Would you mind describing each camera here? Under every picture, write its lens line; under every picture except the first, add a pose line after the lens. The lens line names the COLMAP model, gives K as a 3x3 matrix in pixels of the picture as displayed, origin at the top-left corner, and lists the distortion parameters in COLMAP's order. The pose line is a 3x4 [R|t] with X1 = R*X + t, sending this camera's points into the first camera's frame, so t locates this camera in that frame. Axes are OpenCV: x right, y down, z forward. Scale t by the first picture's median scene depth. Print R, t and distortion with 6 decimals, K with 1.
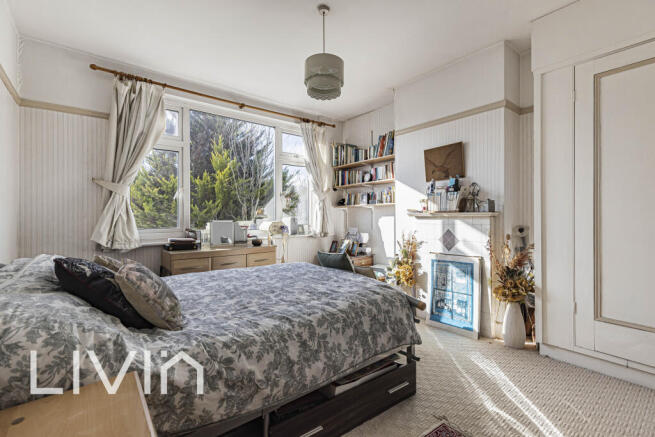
lens RADIAL K [[297.5, 0, 327.5], [0, 297.5, 218.5], [0, 0, 1]] dist [0.000994, 0.000059]
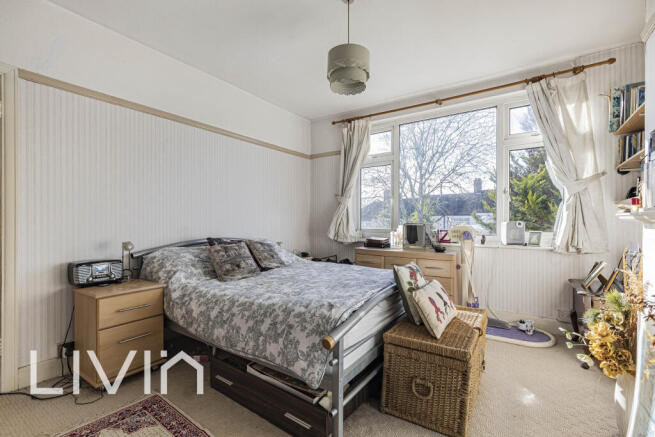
lens RADIAL K [[294.3, 0, 326.1], [0, 294.3, 221.1], [0, 0, 1]] dist [0.002214, 0.000276]
pose [[0.283201, 0.007979, -0.959027, 0.614488], [-0.006648, 0.999958, 0.006356, -0.007241], [0.959037, 0.004575, 0.283242, 0.480522]]
